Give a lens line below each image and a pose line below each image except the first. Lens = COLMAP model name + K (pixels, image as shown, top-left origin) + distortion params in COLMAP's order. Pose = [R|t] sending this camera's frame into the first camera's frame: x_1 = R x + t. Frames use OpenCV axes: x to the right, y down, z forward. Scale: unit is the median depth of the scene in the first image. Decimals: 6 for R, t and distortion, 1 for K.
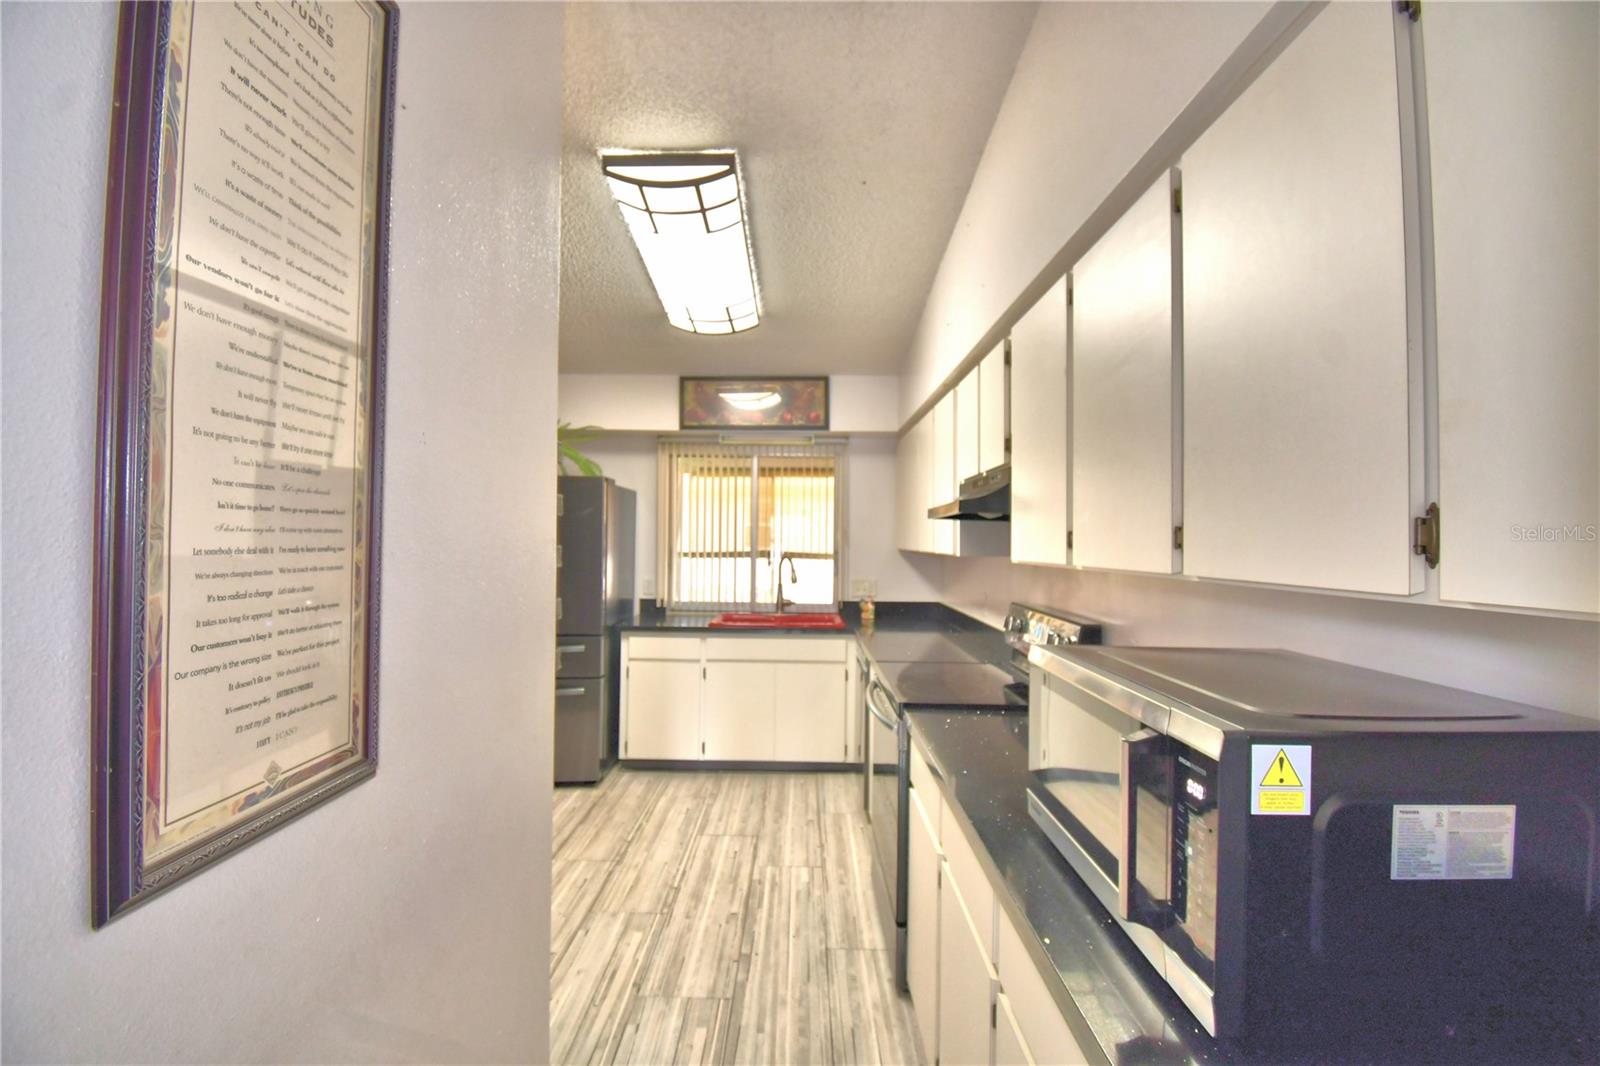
lens RADIAL K [[699.2, 0, 791.7], [0, 699.2, 529.3], [0, 0, 1]] dist [0.018836, -0.024105]
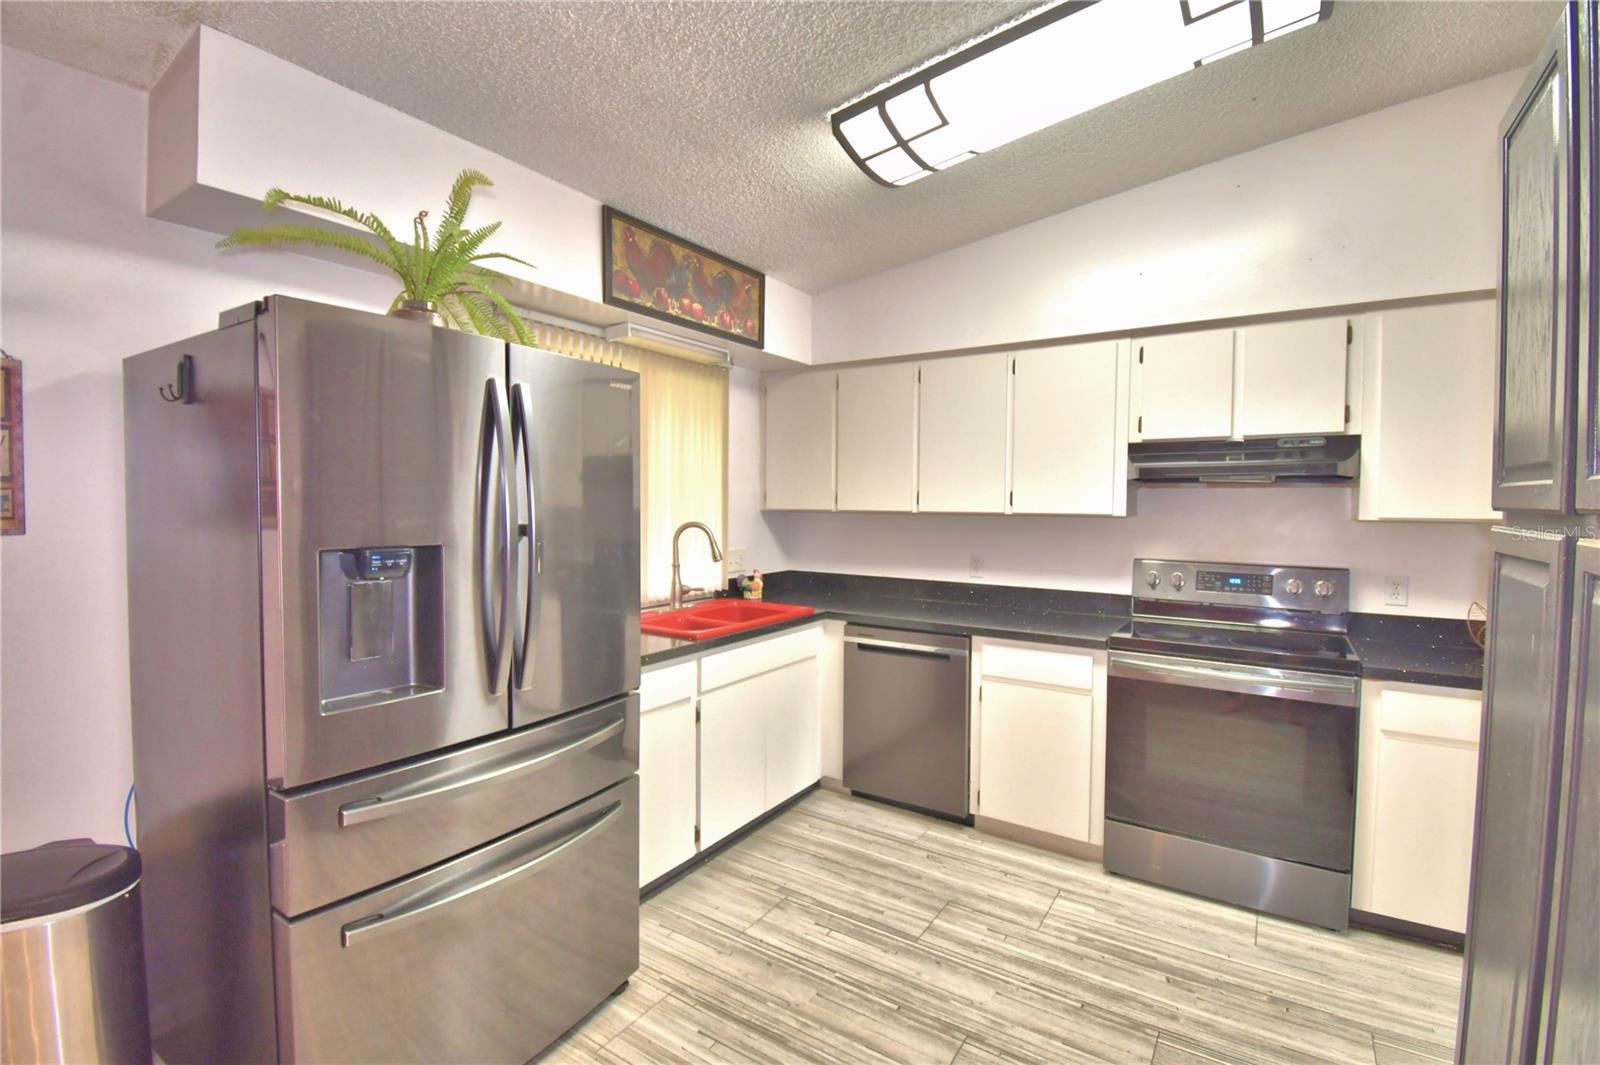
lens RADIAL K [[720.6, 0, 789.6], [0, 720.6, 533.1], [0, 0, 1]] dist [0.000433, -0.013667]
pose [[0.543648, -0.041702, 0.838276, -0.677623], [-0.012623, 0.998246, 0.057846, 0.006932], [-0.839218, -0.042030, 0.542168, 0.665157]]
